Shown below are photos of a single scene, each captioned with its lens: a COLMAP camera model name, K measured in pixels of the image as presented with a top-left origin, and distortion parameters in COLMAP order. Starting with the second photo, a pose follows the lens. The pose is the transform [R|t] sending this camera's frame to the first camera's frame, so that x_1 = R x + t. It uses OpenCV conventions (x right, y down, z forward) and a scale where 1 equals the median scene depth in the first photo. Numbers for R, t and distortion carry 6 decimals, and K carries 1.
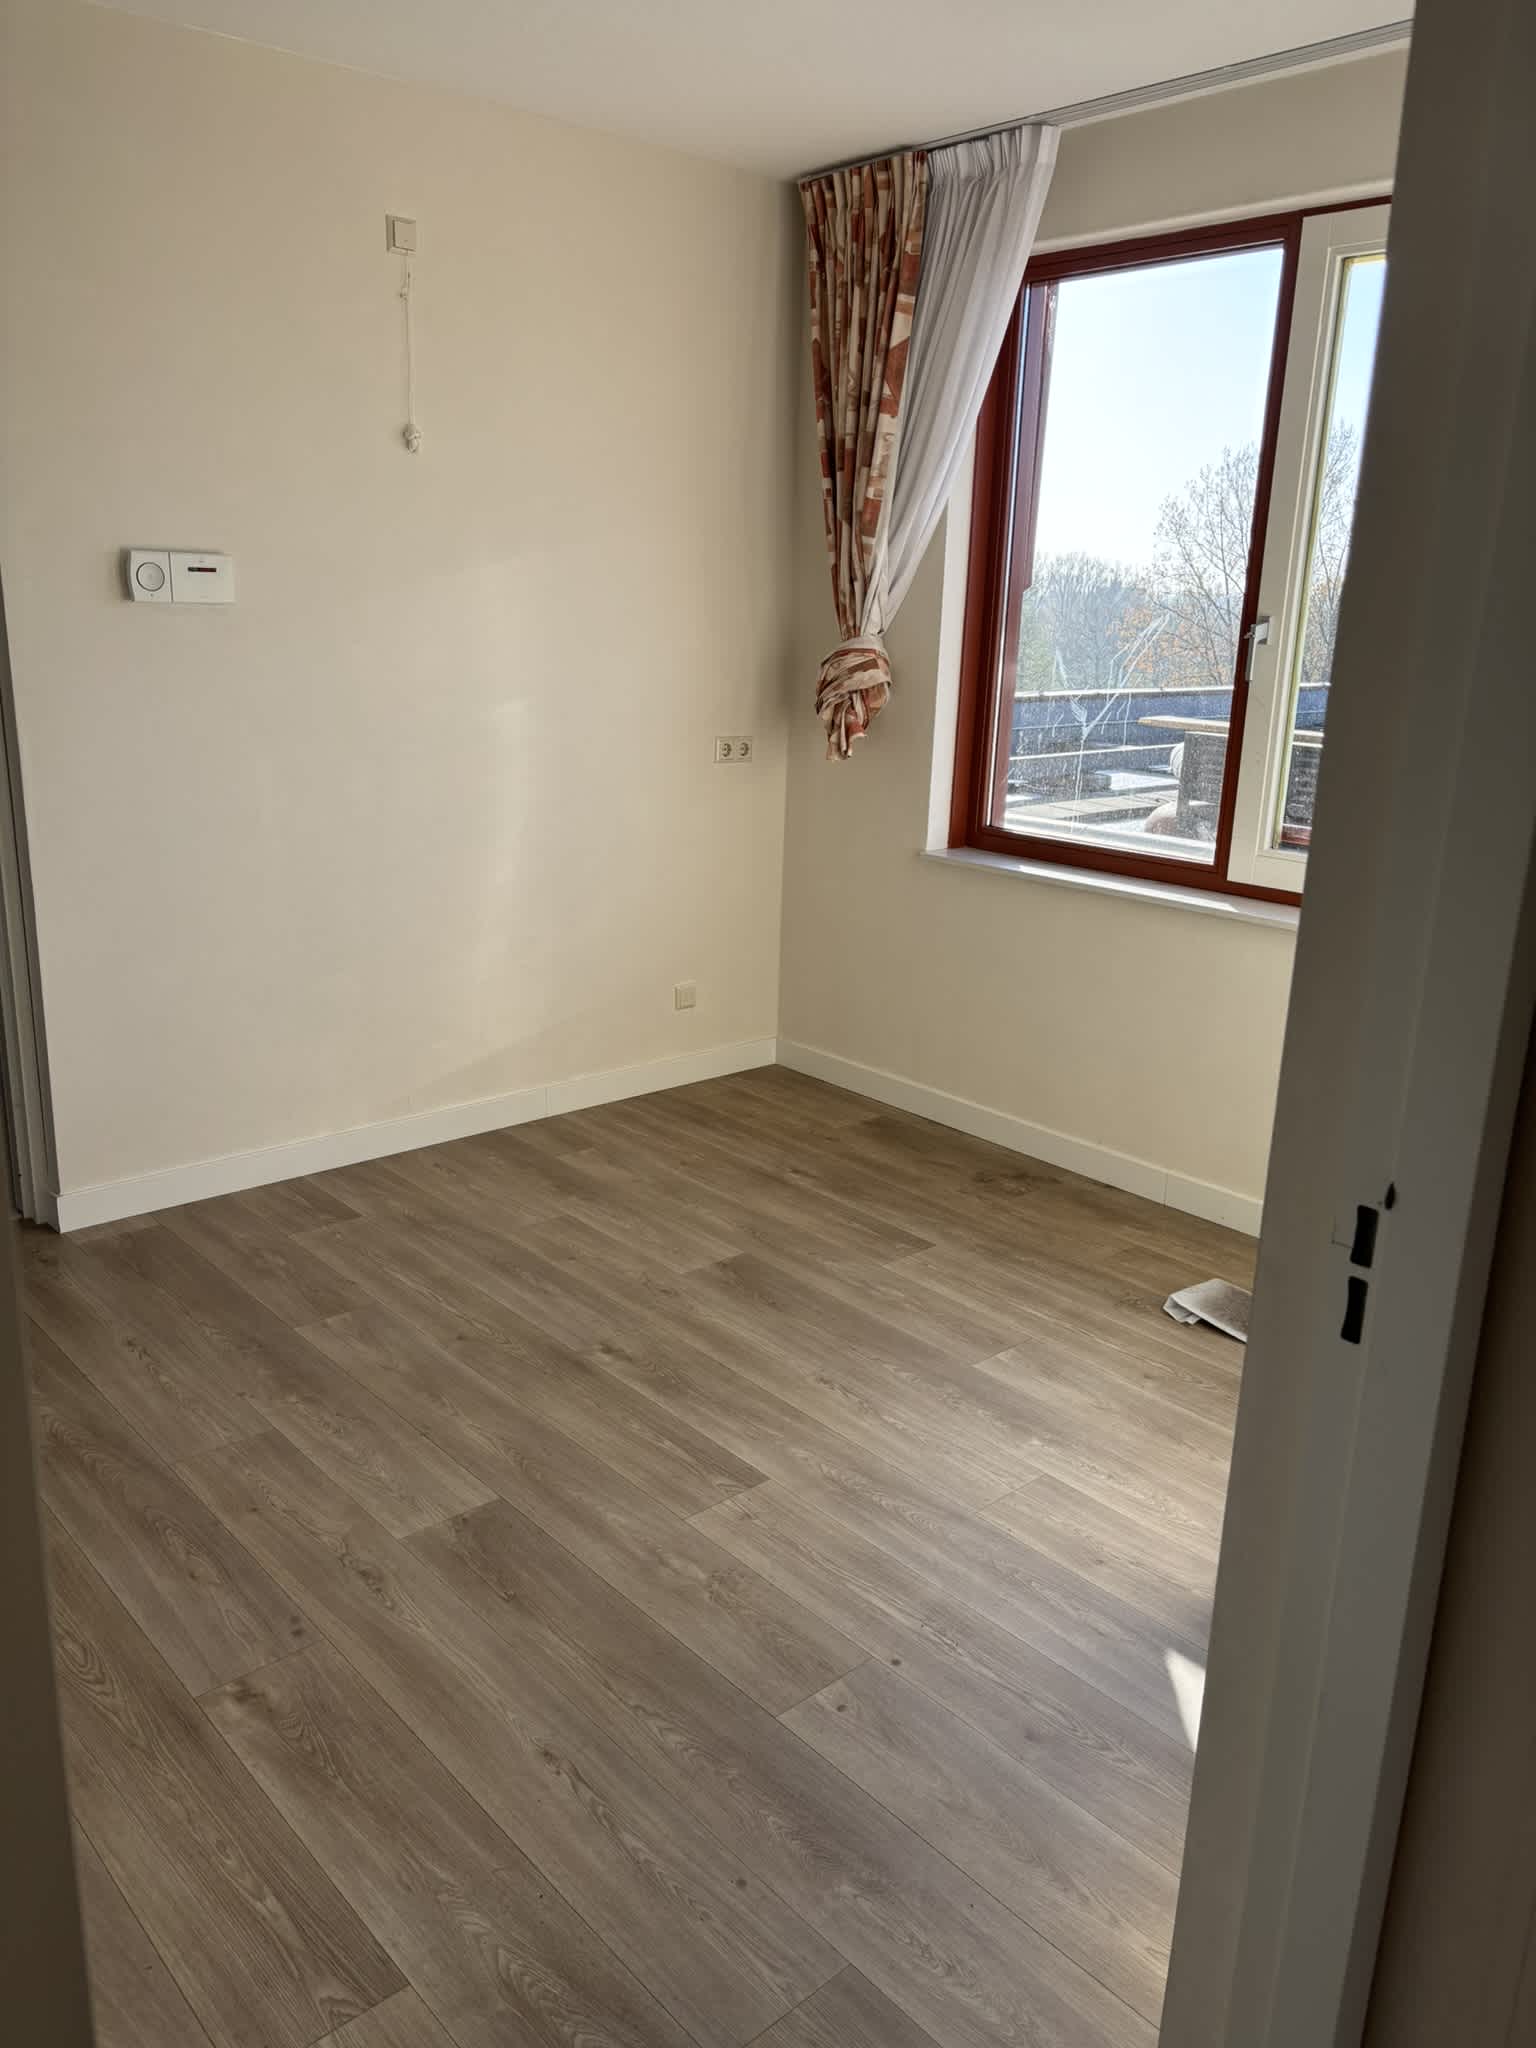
lens RADIAL K [[1546.4, 0, 767.7], [0, 1546.4, 1024.4], [0, 0, 1]] dist [0.029478, -0.000117]
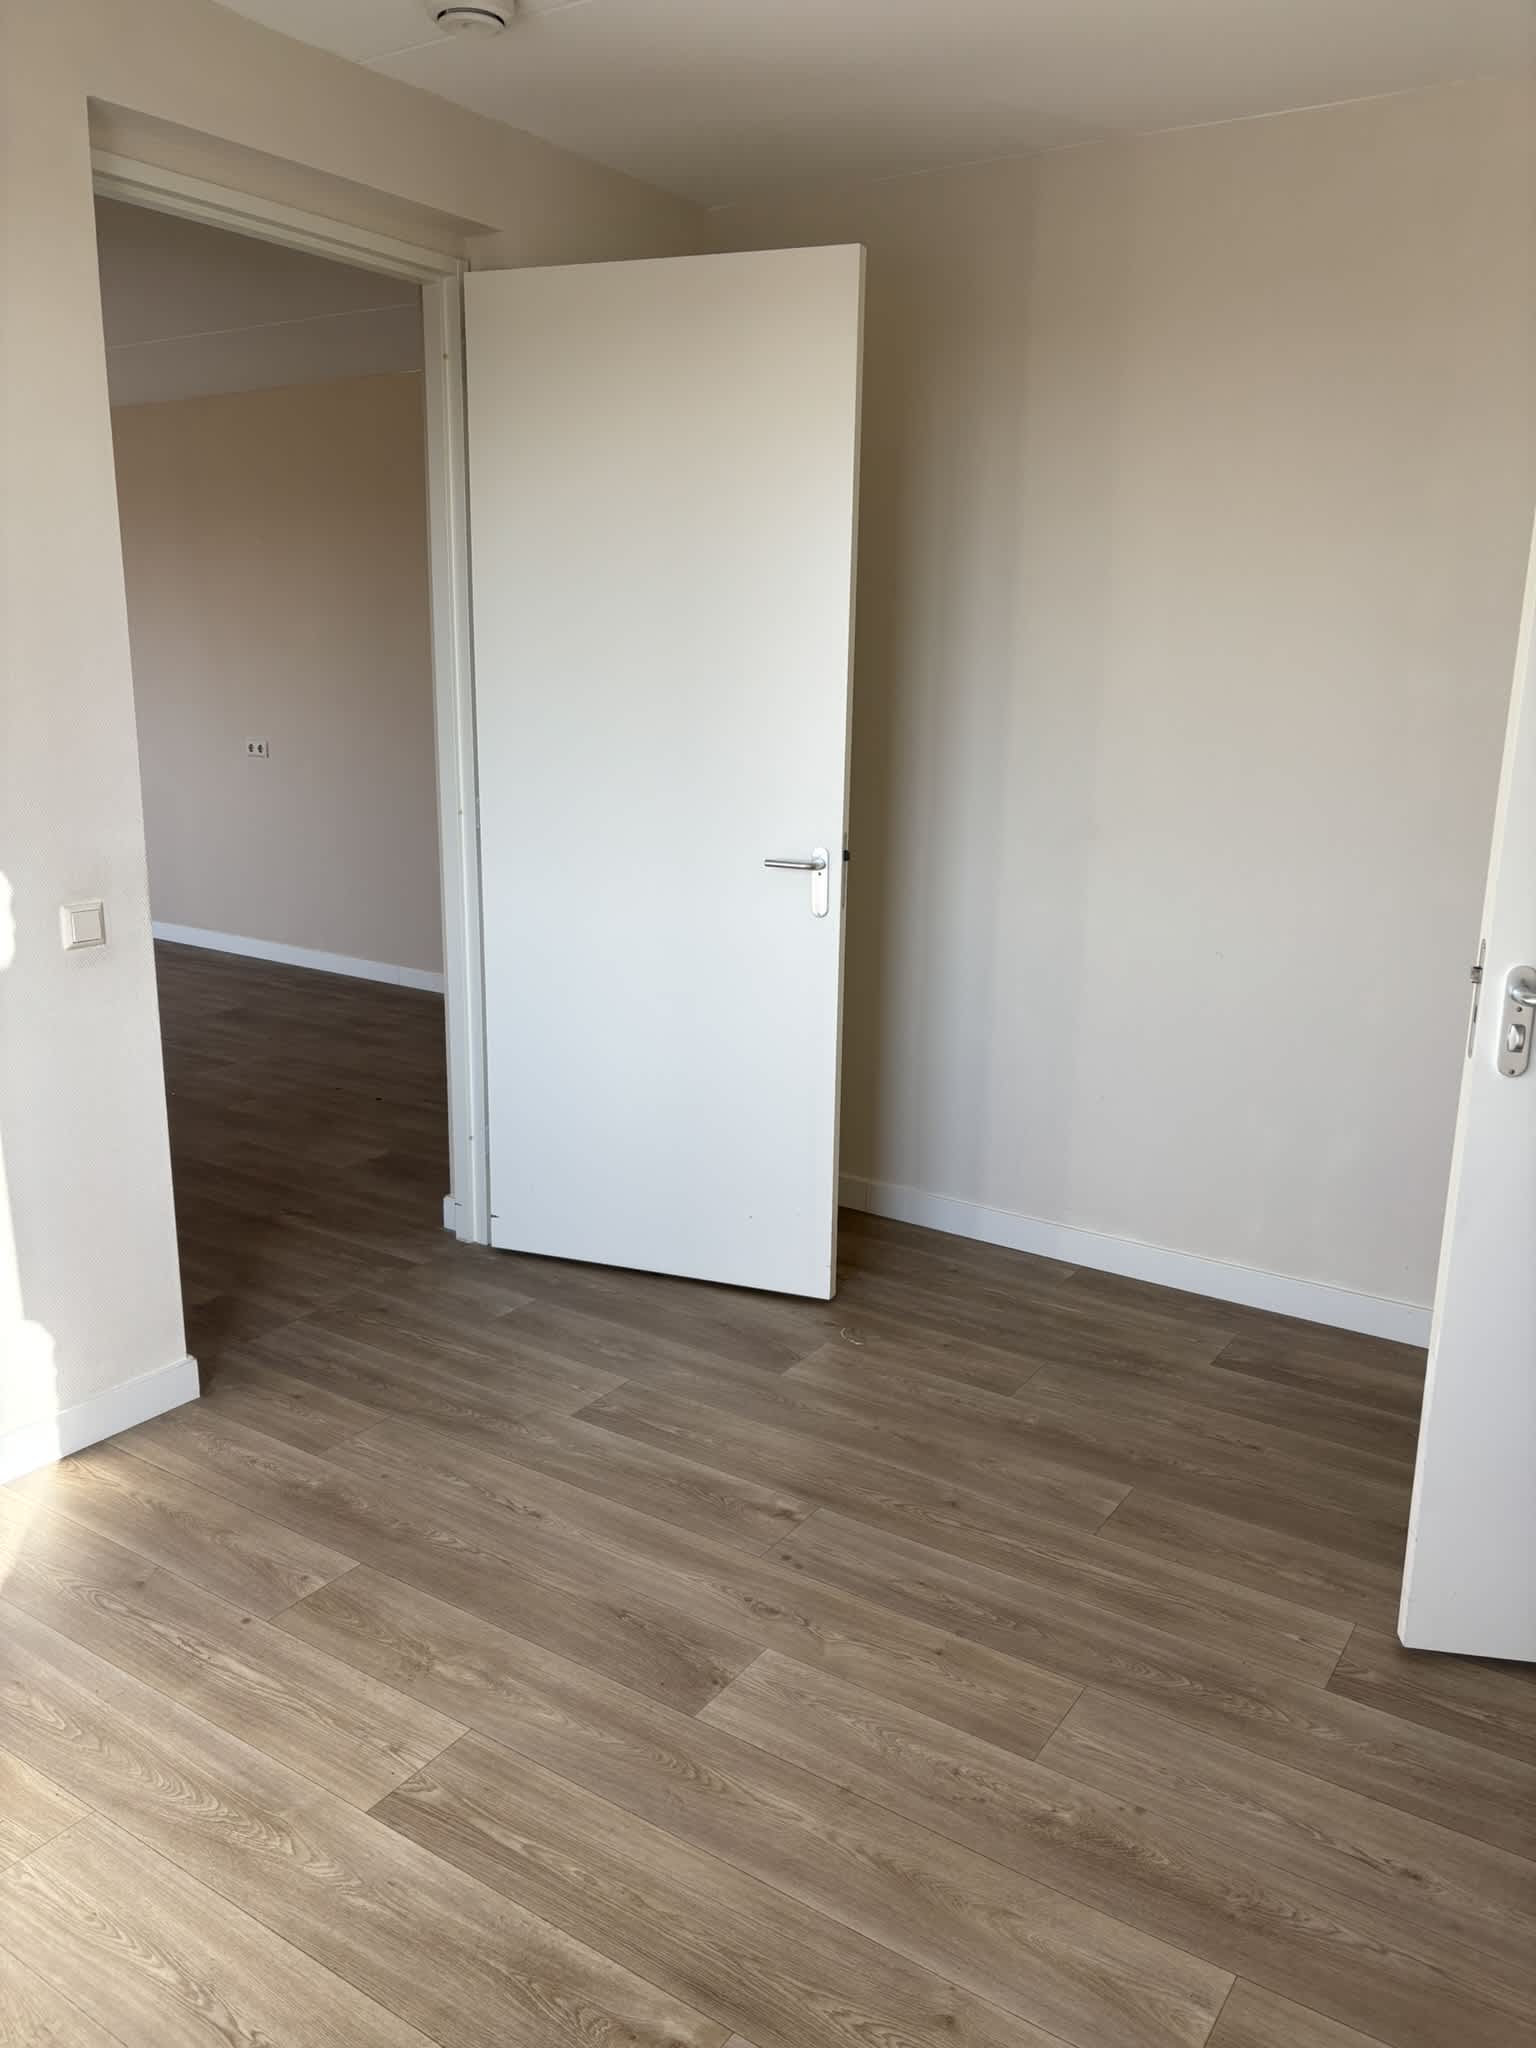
lens RADIAL K [[1546.4, 0, 769.4], [0, 1546.4, 1024.5], [0, 0, 1]] dist [0.029478, -0.000117]
pose [[-0.967411, 0.020125, -0.252409, -0.004626], [-0.105443, 0.874277, 0.473837, -0.469312], [0.230211, 0.485010, -0.843663, 1.657120]]
